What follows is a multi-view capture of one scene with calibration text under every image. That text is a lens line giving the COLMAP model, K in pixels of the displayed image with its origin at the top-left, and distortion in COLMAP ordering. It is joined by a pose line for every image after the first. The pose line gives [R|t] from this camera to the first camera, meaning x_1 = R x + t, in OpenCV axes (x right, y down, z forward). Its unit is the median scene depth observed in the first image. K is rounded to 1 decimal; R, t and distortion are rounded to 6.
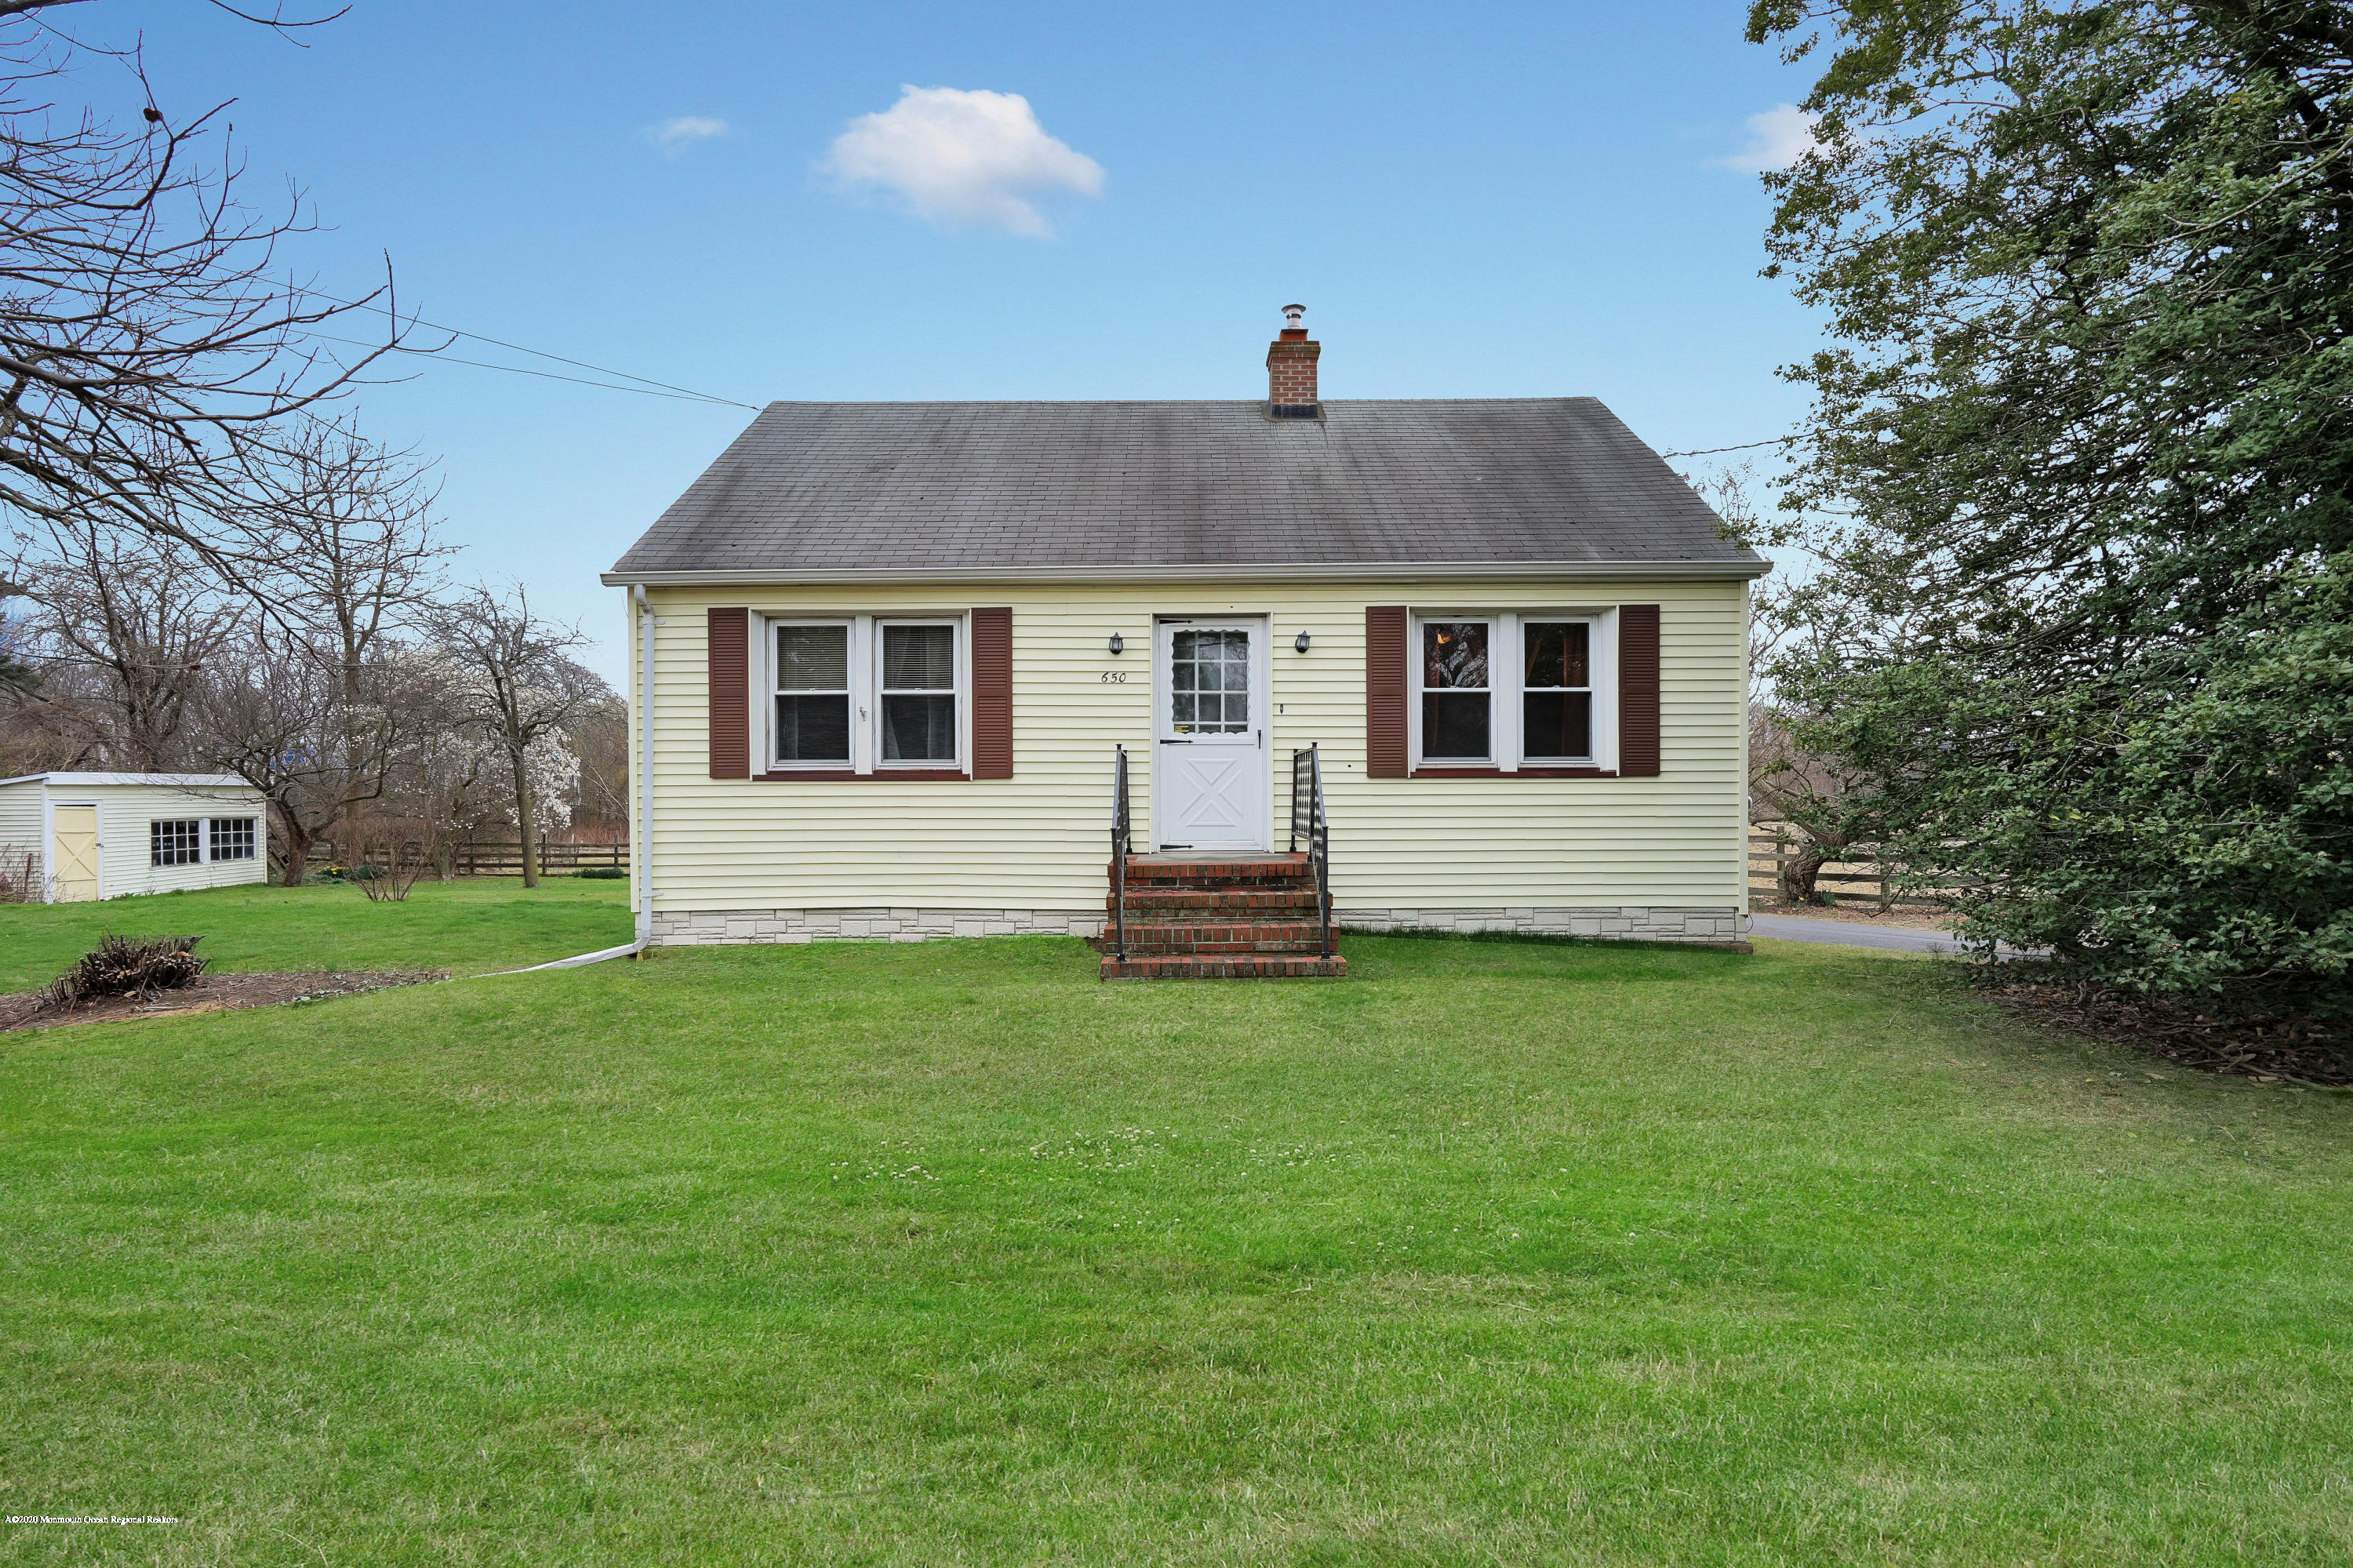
lens RADIAL K [[1060.1, 0, 1172.0], [0, 1060.1, 789.9], [0, 0, 1]] dist [-0.000136, 0.000367]
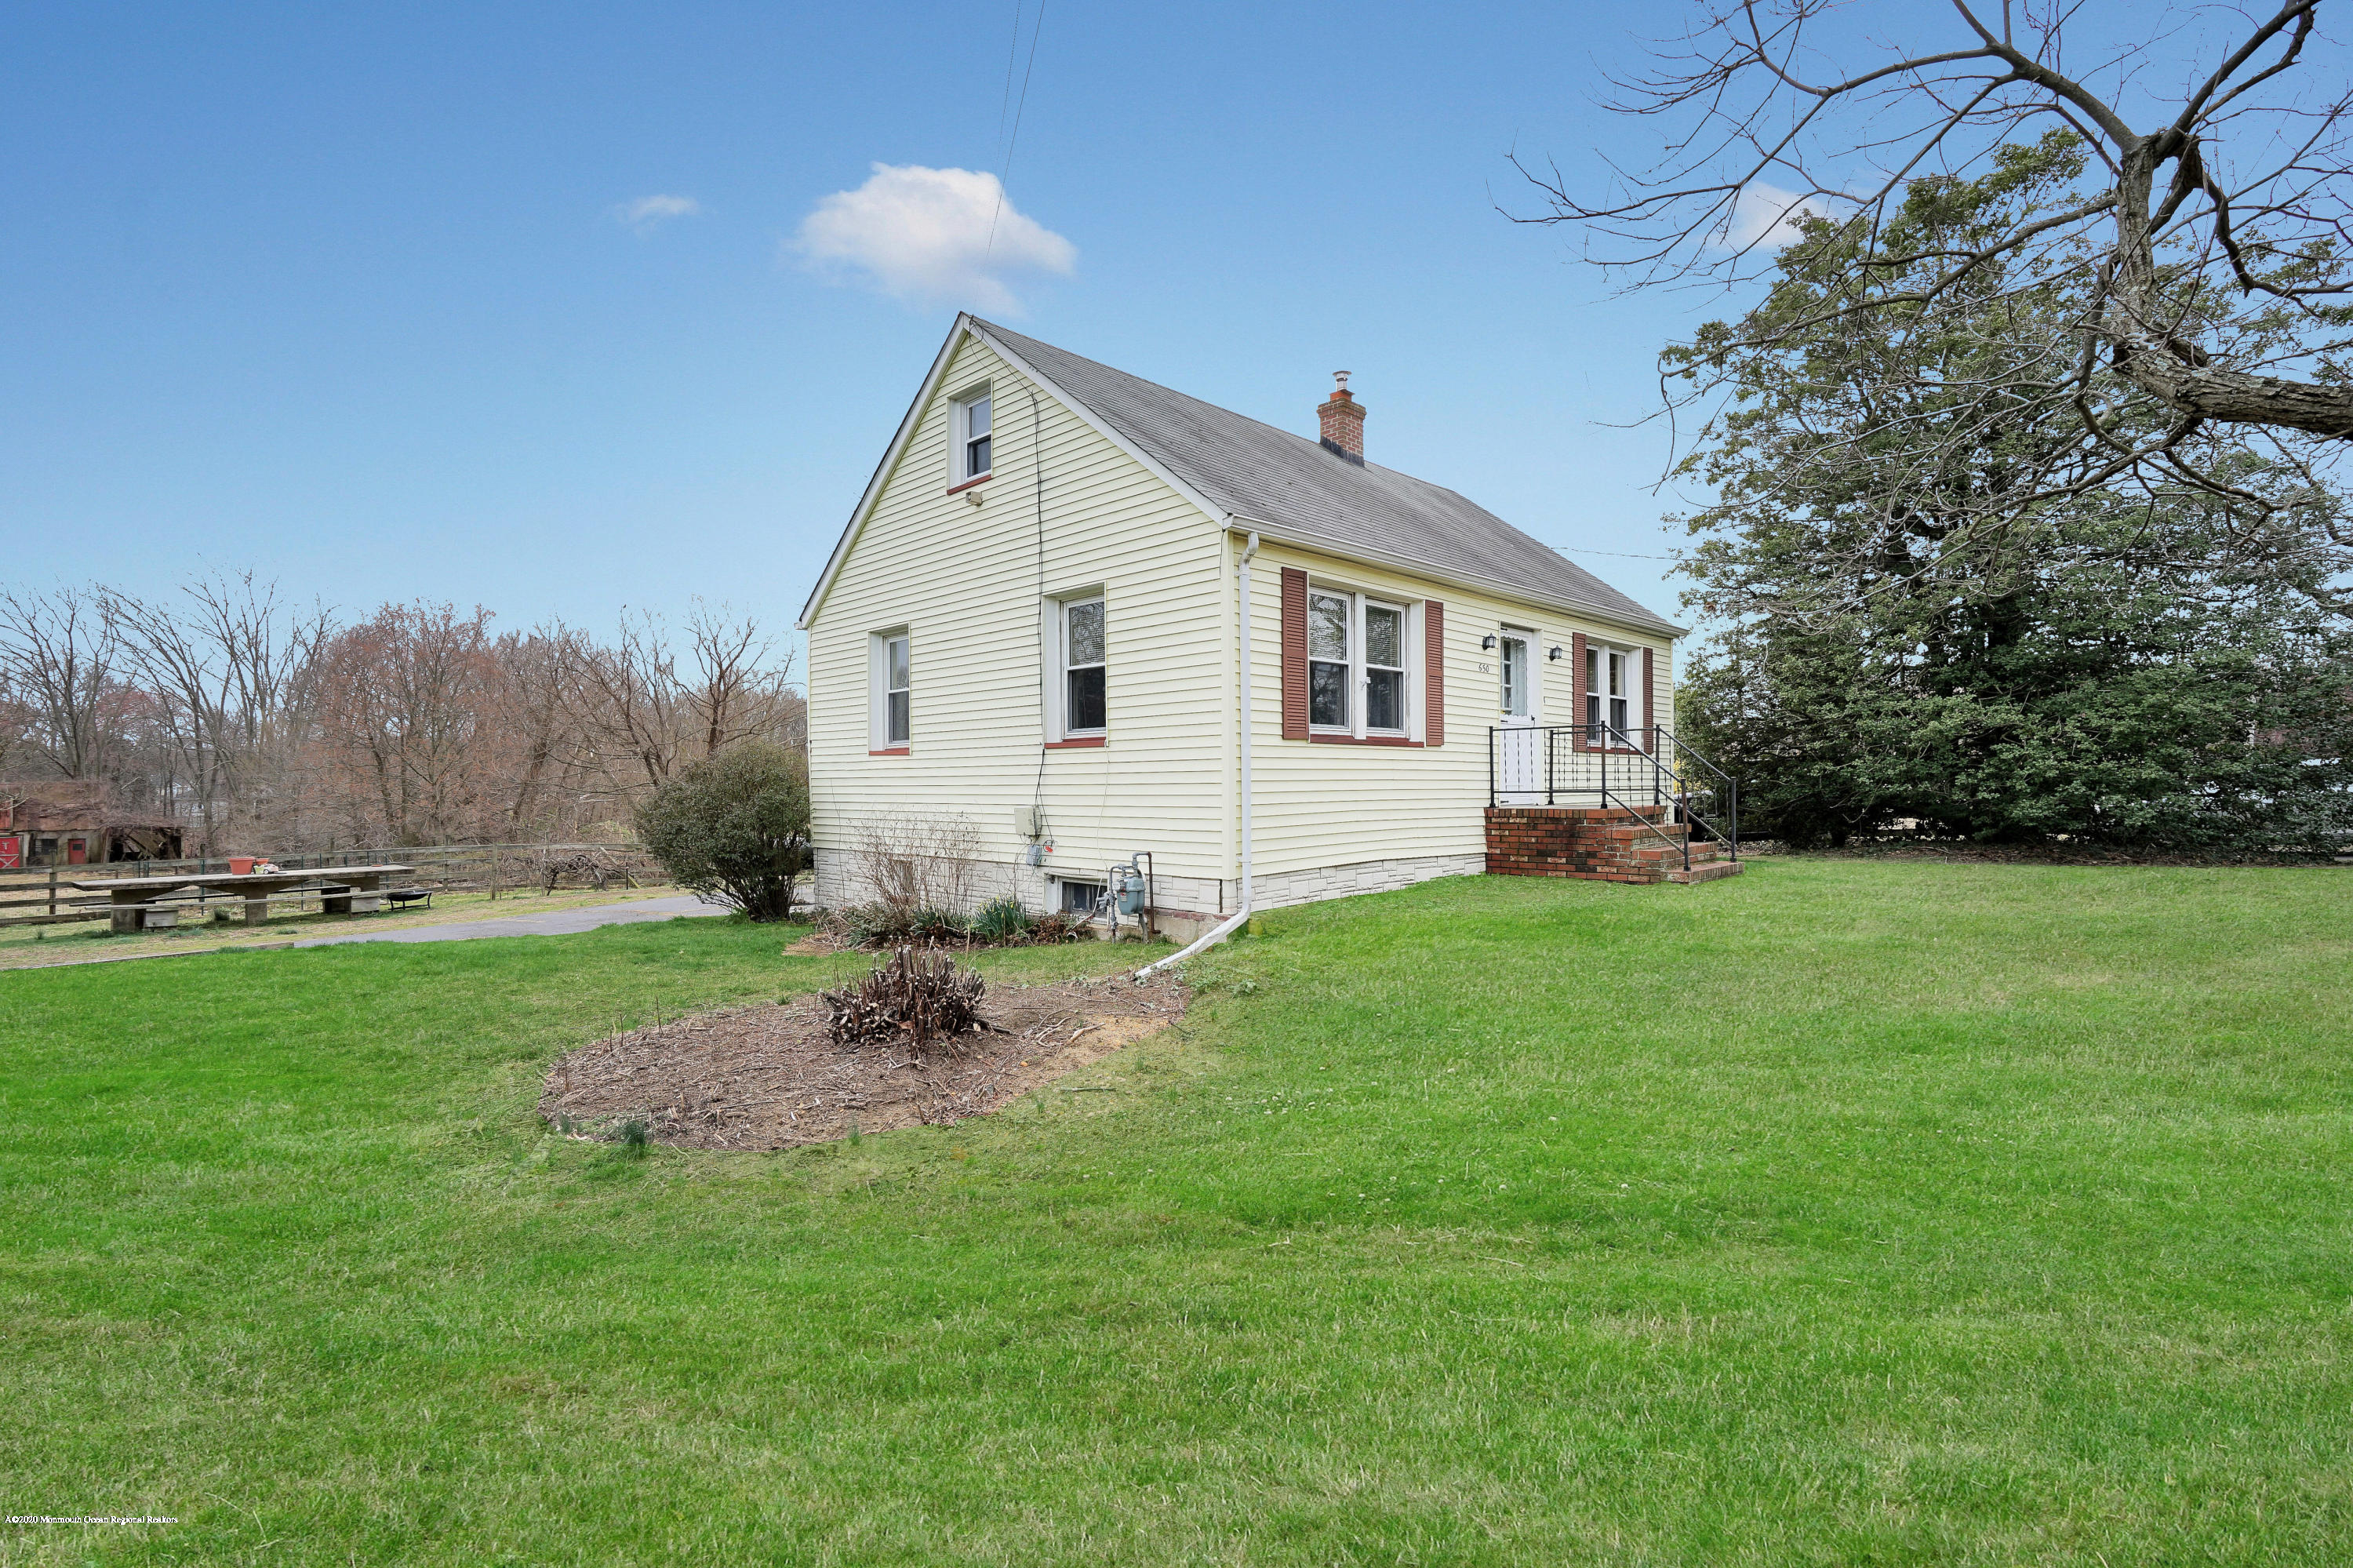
lens RADIAL K [[1060.1, 0, 1172.0], [0, 1060.1, 789.9], [0, 0, 1]] dist [-0.000136, 0.000367]
pose [[0.709959, -0.005727, 0.704219, -1.196977], [0.011774, 0.999924, -0.003738, 0.038759], [-0.704144, 0.010945, 0.709973, 0.365805]]
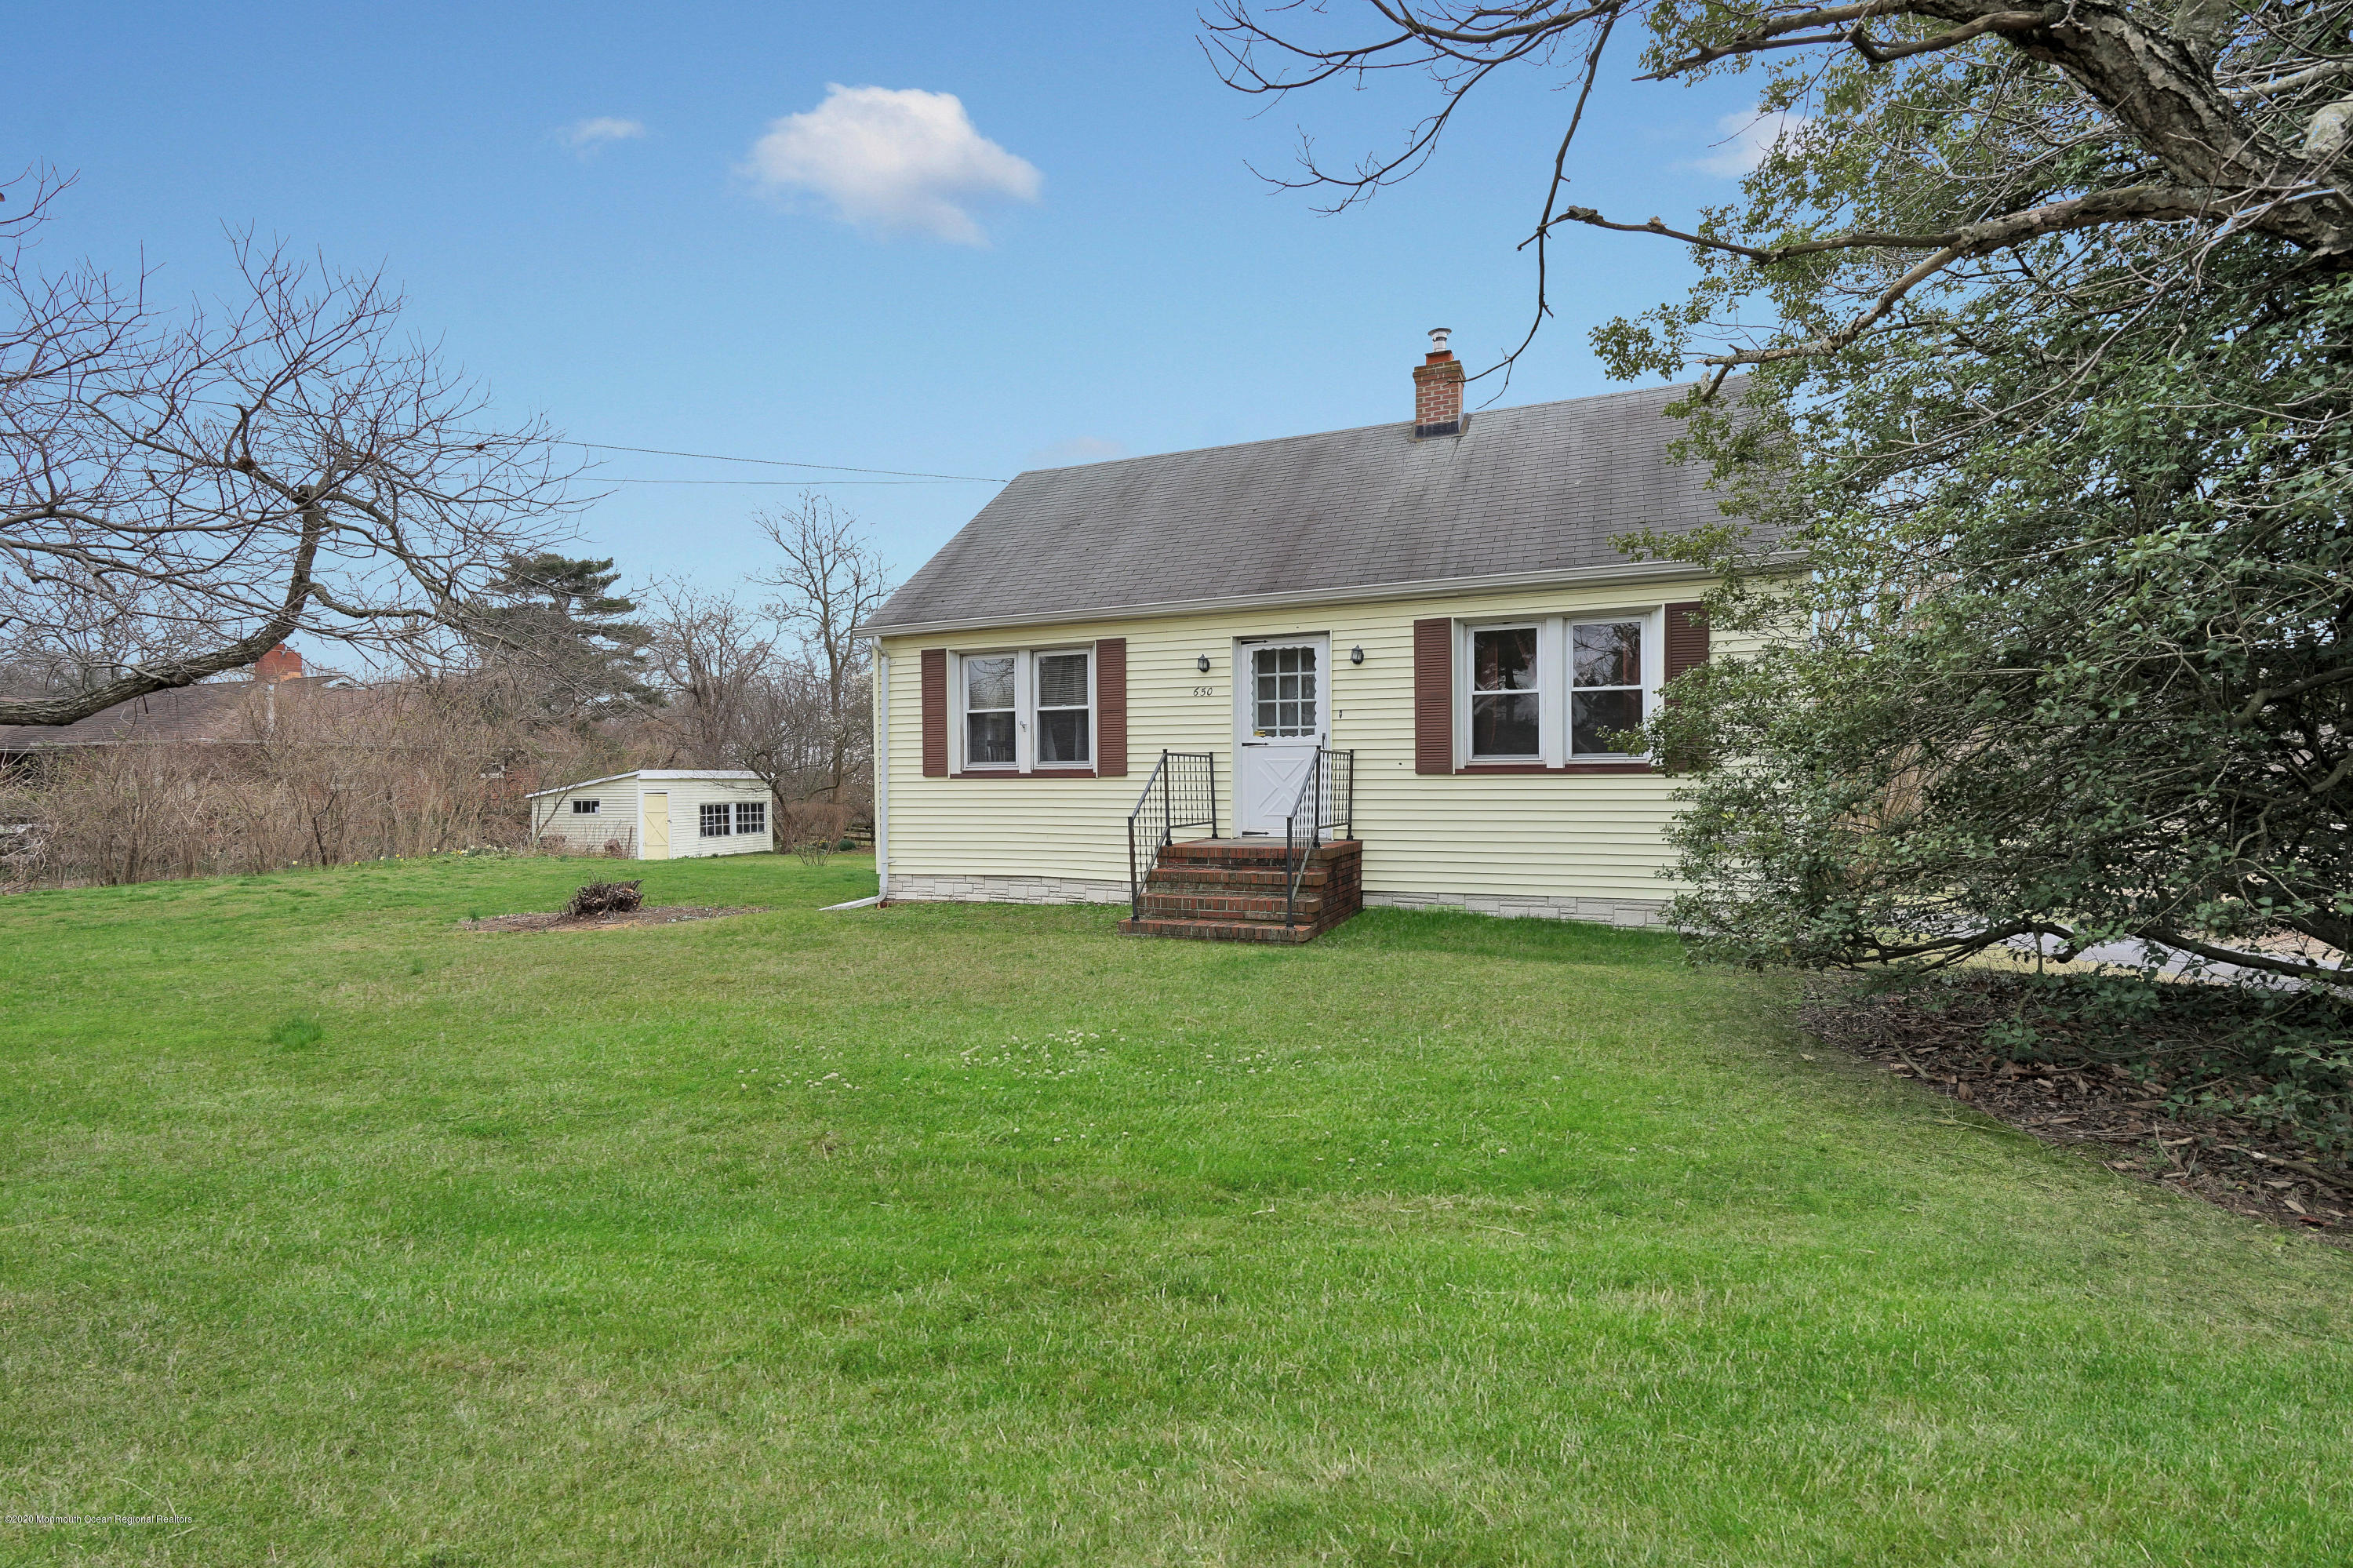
lens RADIAL K [[1060.1, 0, 1172.0], [0, 1060.1, 789.9], [0, 0, 1]] dist [-0.000136, 0.000367]
pose [[0.923028, 0.002030, -0.384728, 0.372424], [0.002149, 0.999943, 0.010432, -0.007294], [0.384727, -0.010456, 0.922971, -0.122889]]
